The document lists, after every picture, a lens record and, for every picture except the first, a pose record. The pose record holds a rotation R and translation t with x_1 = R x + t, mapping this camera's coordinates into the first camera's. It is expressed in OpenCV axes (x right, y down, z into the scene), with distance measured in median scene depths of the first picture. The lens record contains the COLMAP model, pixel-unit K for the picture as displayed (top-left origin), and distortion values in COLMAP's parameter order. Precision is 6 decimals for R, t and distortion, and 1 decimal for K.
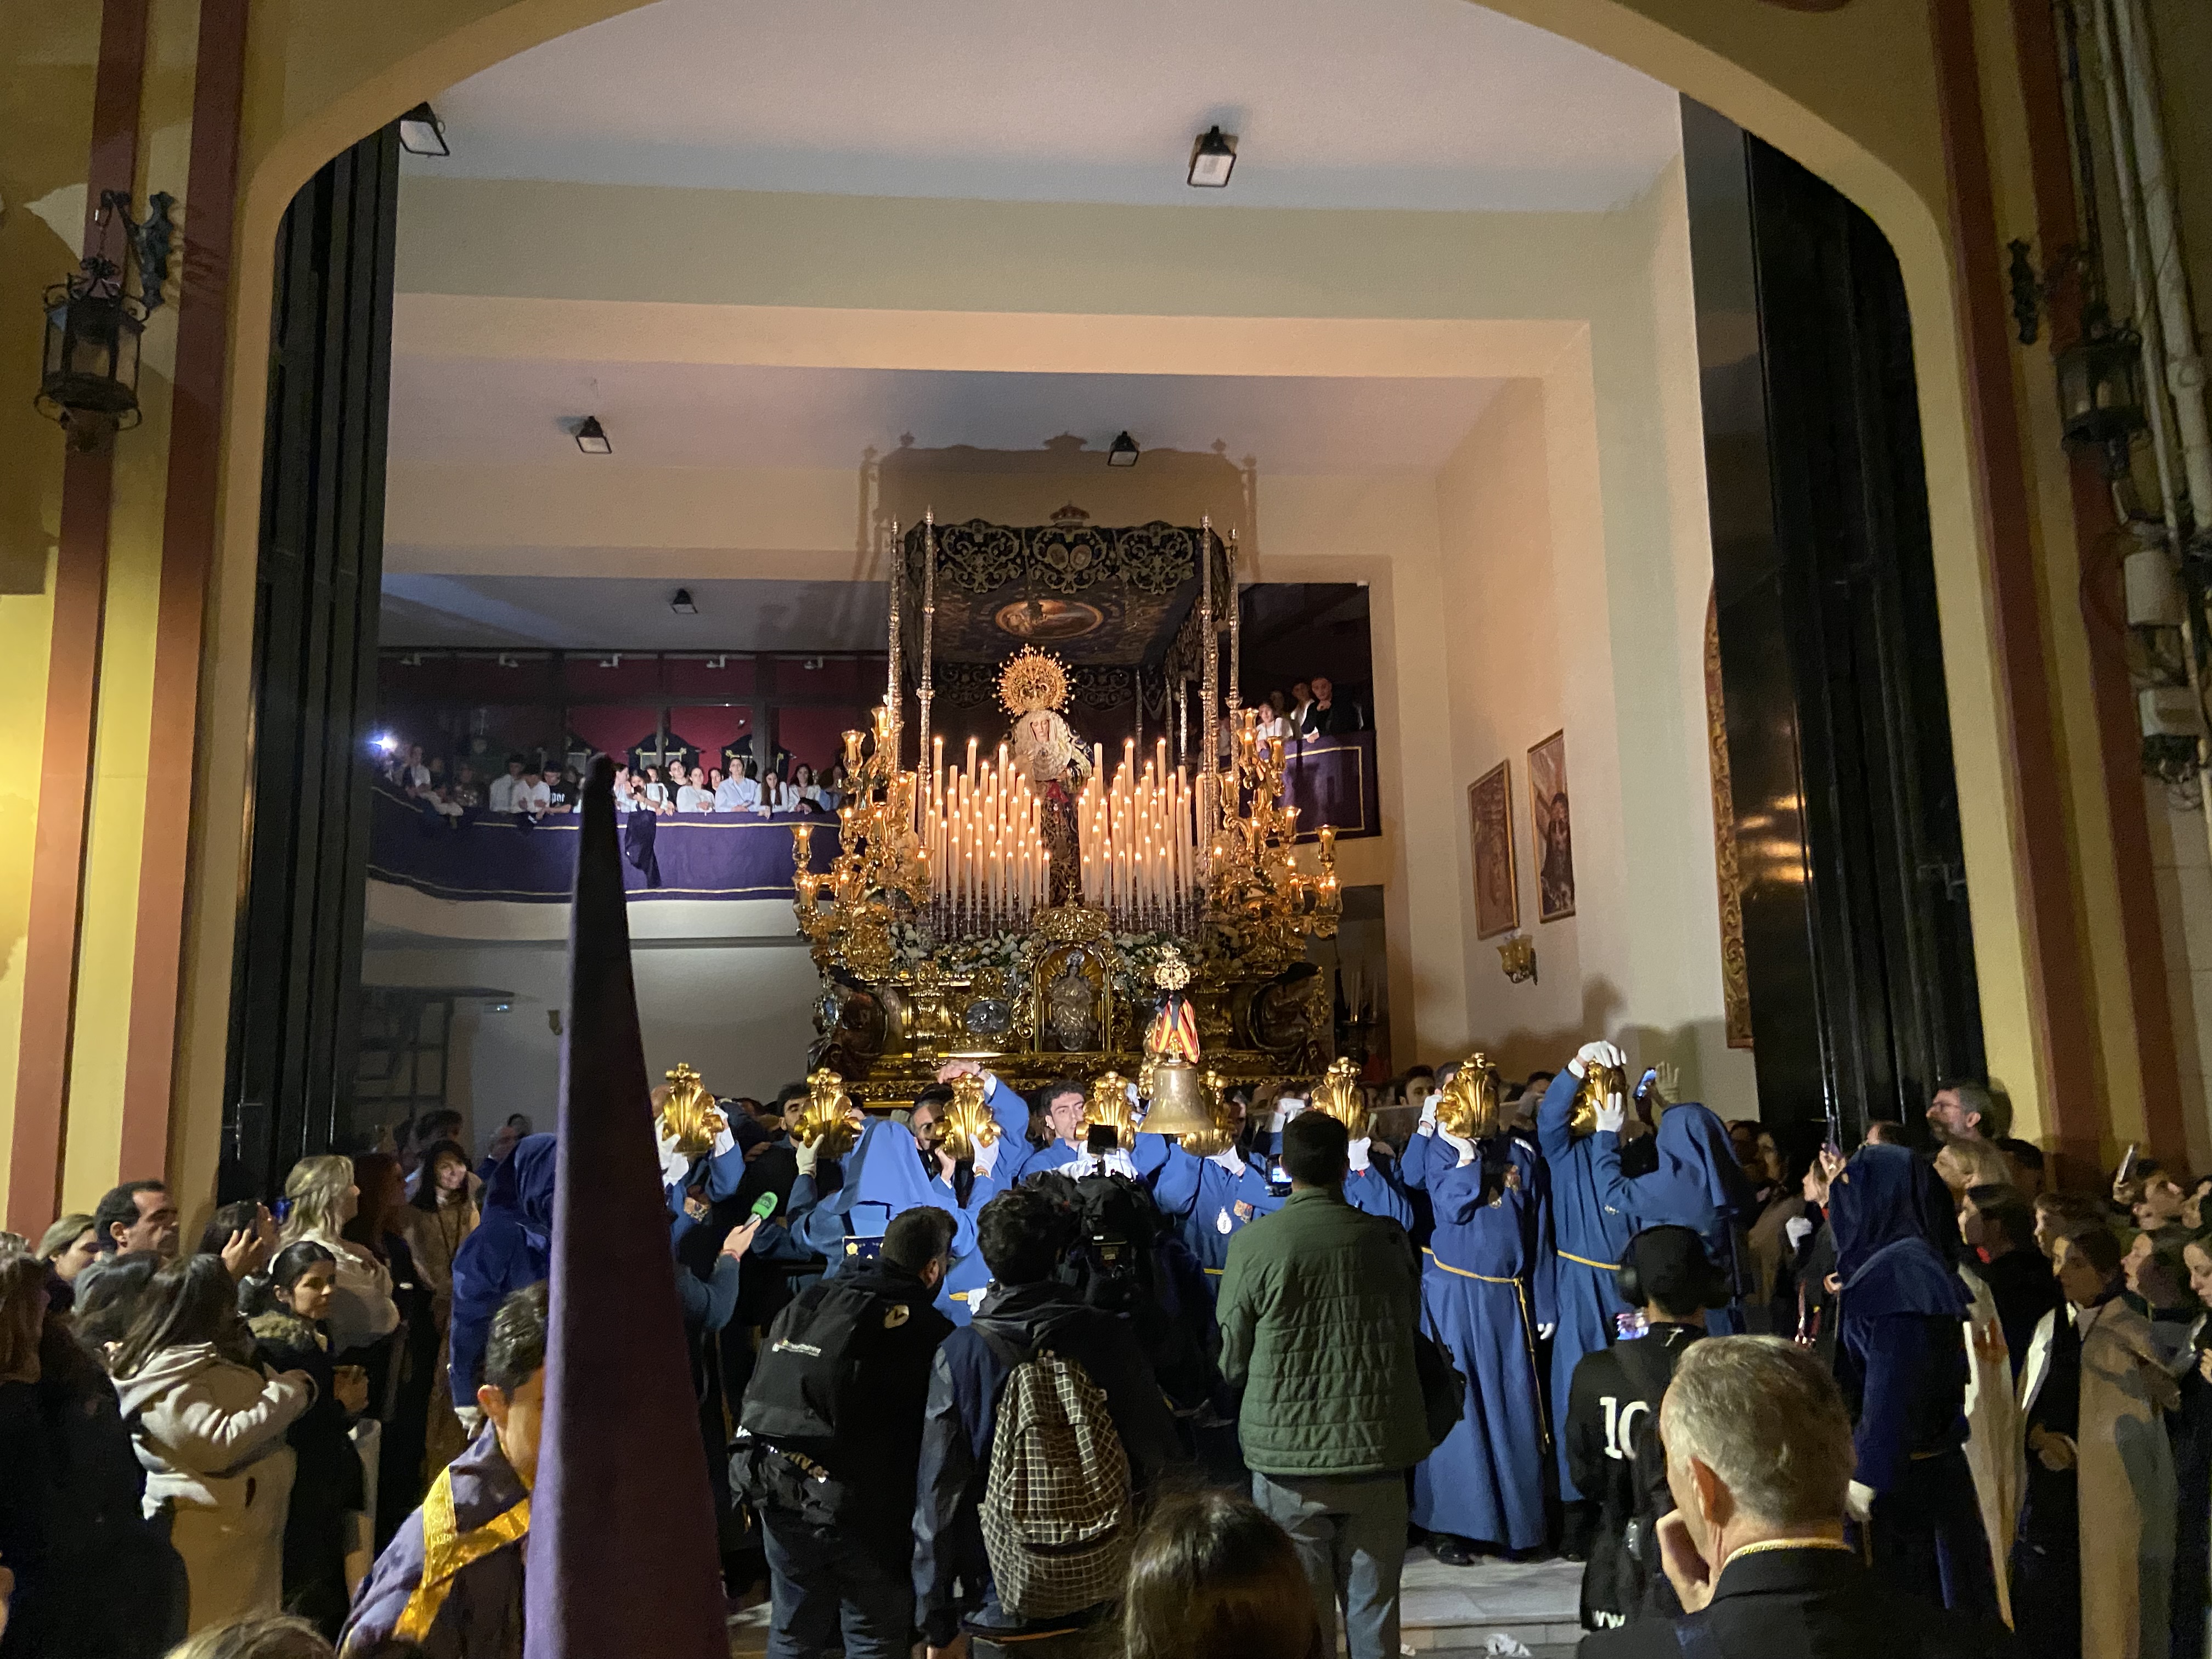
lens RADIAL K [[1691.3, 0, 1106.2], [0, 1691.3, 823.1], [0, 0, 1]] dist [0.013883, 0.003543]
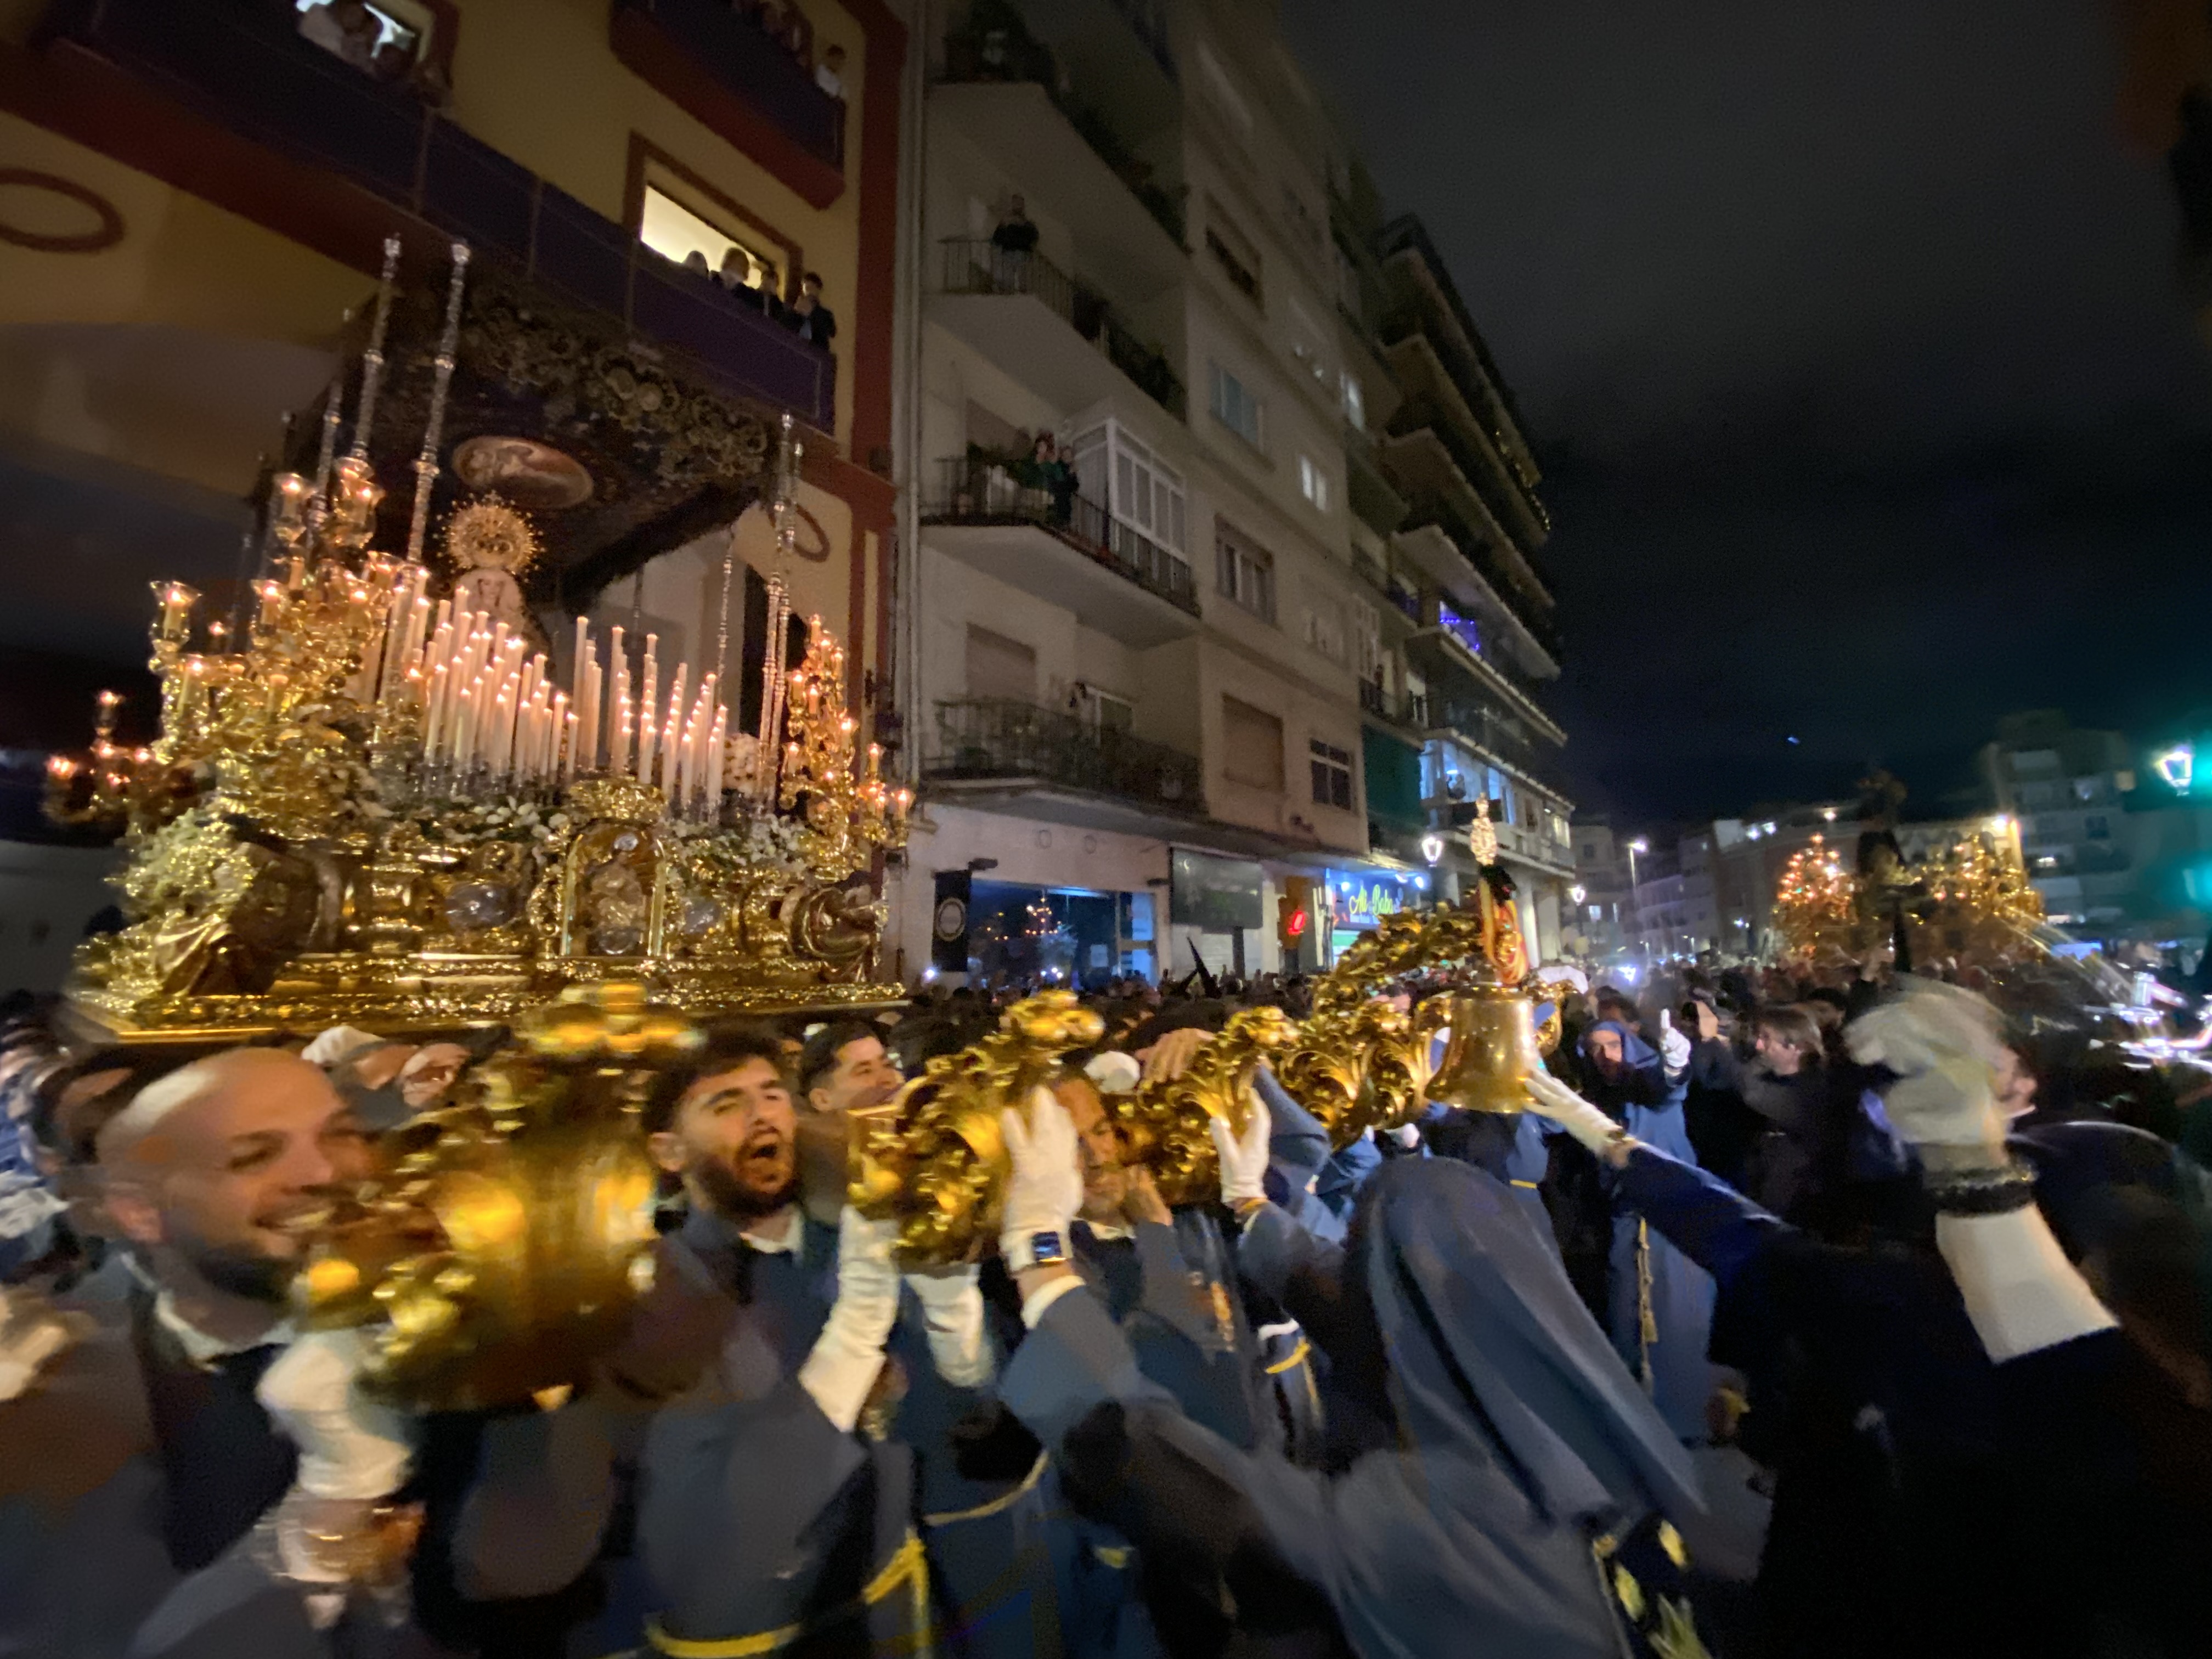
lens RADIAL K [[887.7, 0, 1107.9], [0, 887.7, 830.5], [0, 0, 1]] dist [0.001246, 0.000026]
pose [[0.684242, 0.118534, 0.719557, -0.167922], [-0.115052, 0.991891, -0.053990, 0.070073], [-0.720122, -0.045844, 0.692331, 0.526470]]
